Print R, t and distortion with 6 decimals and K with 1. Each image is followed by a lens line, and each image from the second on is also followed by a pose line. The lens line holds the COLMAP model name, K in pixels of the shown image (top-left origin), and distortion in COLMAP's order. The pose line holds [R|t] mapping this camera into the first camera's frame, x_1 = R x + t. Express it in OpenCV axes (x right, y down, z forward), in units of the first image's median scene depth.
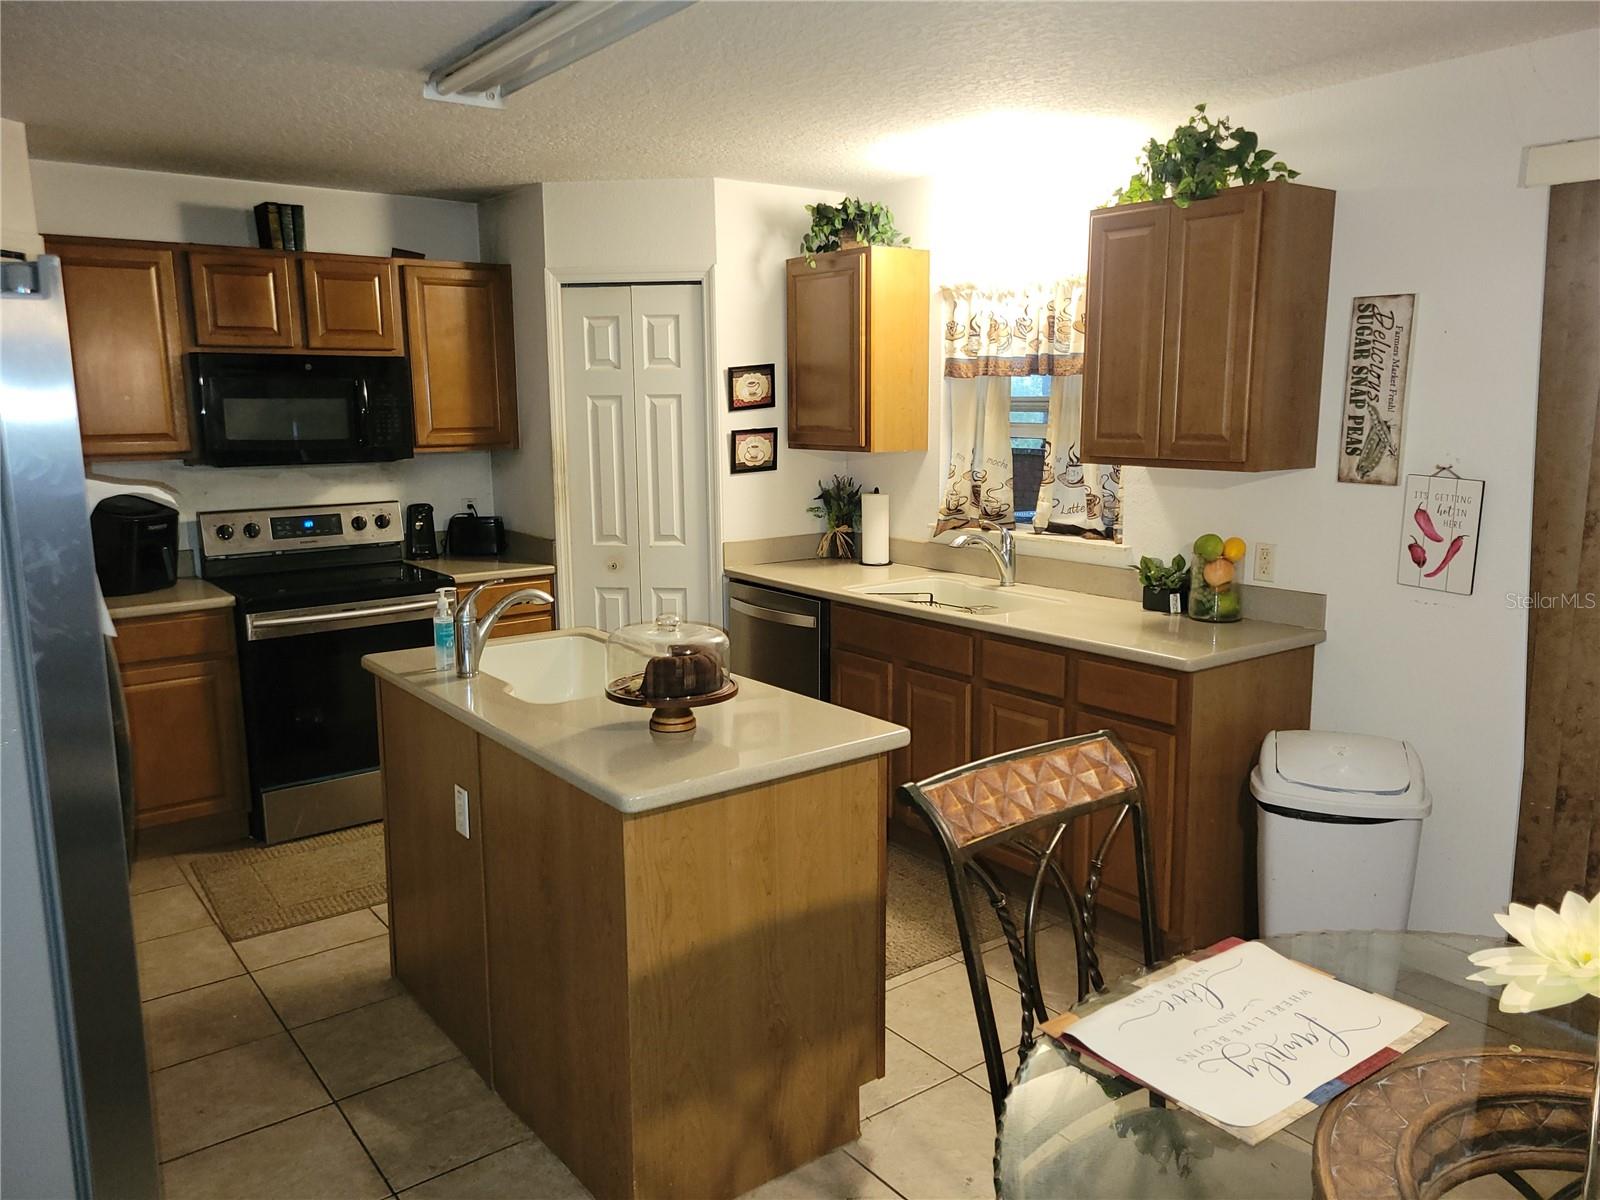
lens RADIAL K [[1219.3, 0, 796.7], [0, 1219.3, 605.9], [0, 0, 1]] dist [0.061870, -0.036208]
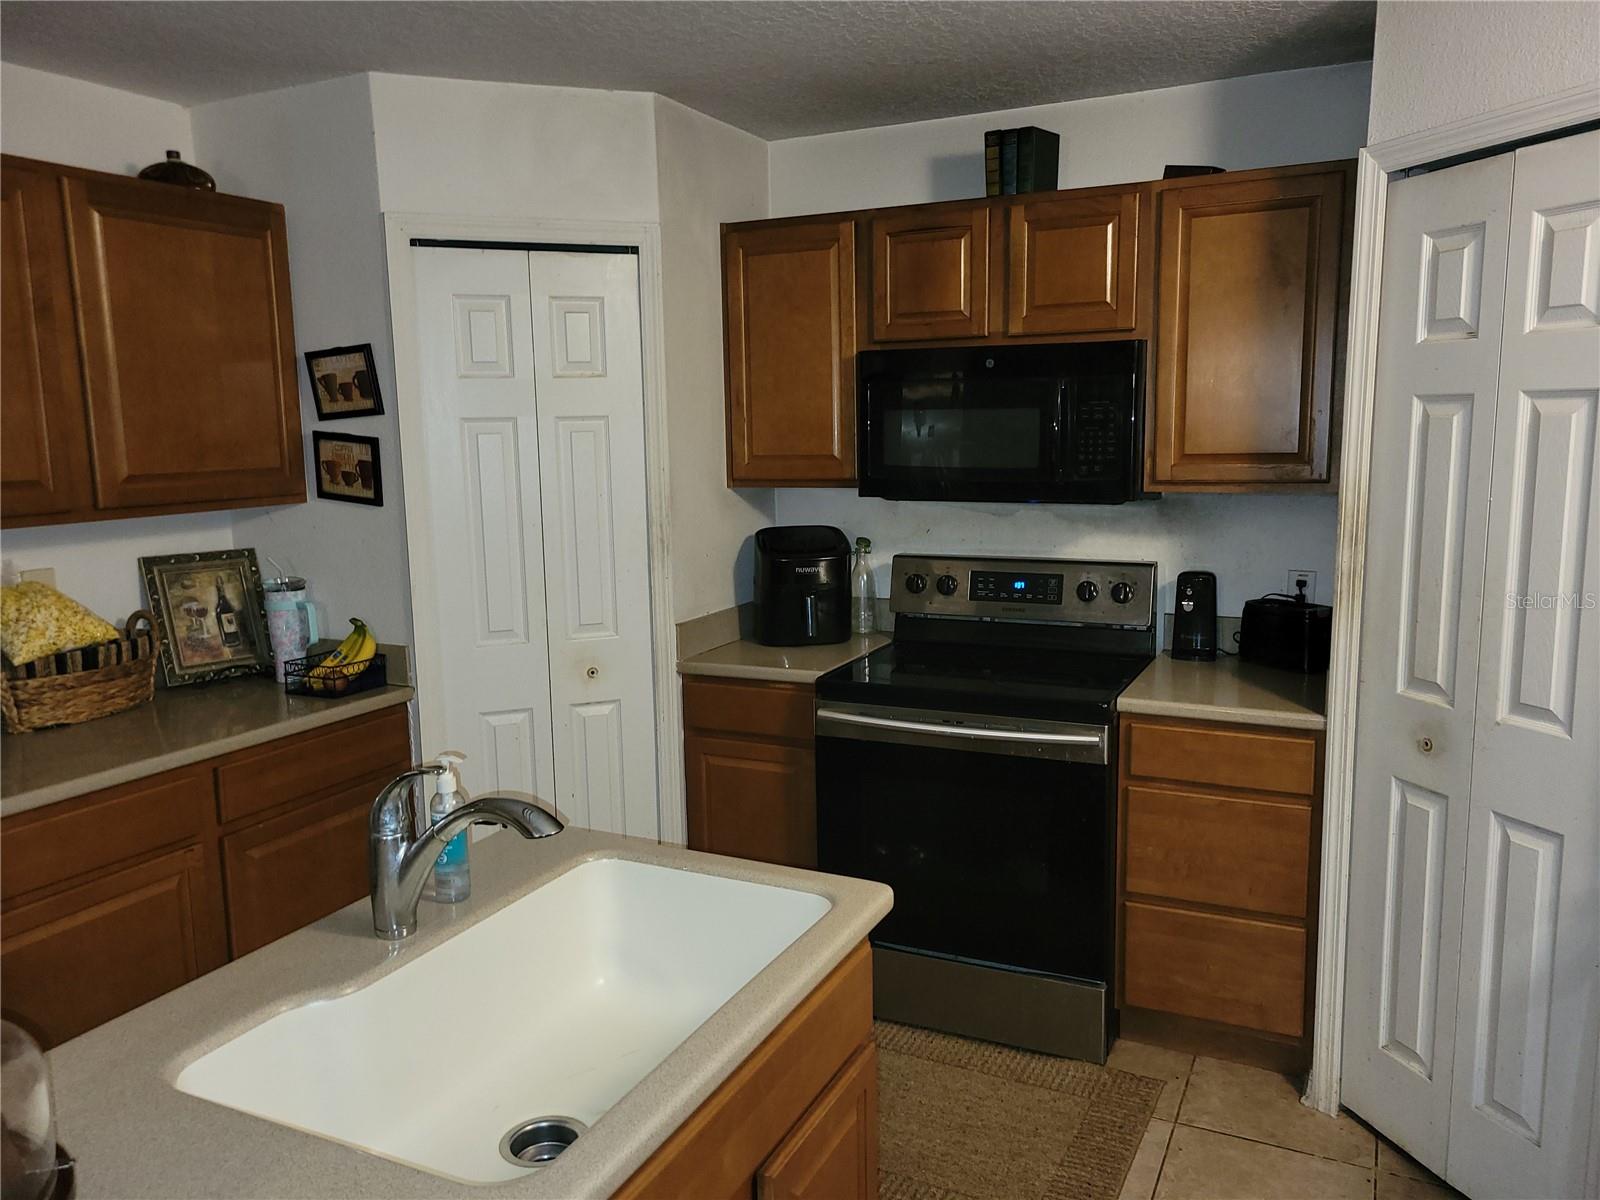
lens RADIAL K [[1219.3, 0, 800.3], [0, 1219.3, 604.7], [0, 0, 1]] dist [0.061870, -0.036208]
pose [[0.457062, 0.138091, -0.878650, 0.167328], [-0.140224, 0.986708, 0.082131, -0.096533], [0.878312, 0.085669, 0.470350, 0.564738]]
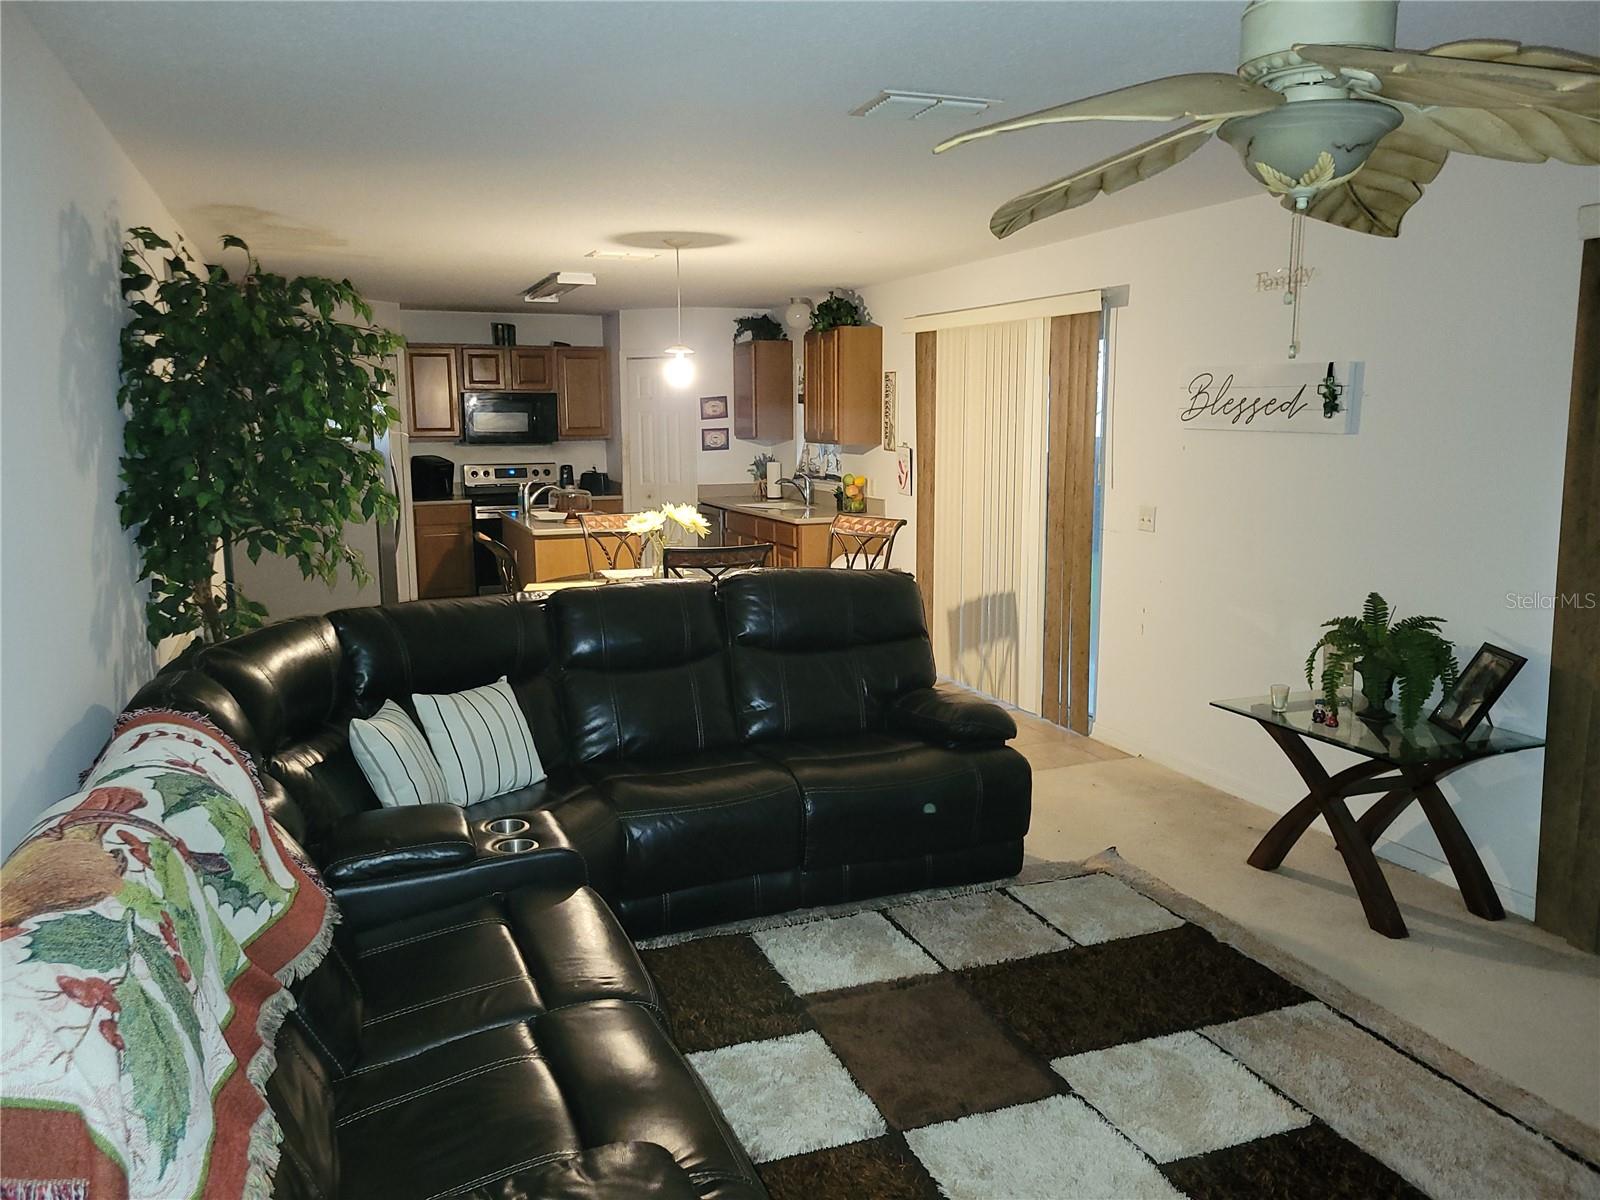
lens RADIAL K [[1219.3, 0, 798.8], [0, 1219.3, 596.1], [0, 0, 1]] dist [0.061870, -0.036208]
pose [[0.964266, 0.043487, -0.261342, 0.640370], [-0.049701, 0.998616, -0.017212, 0.159007], [0.260232, 0.029586, 0.965093, -0.898445]]
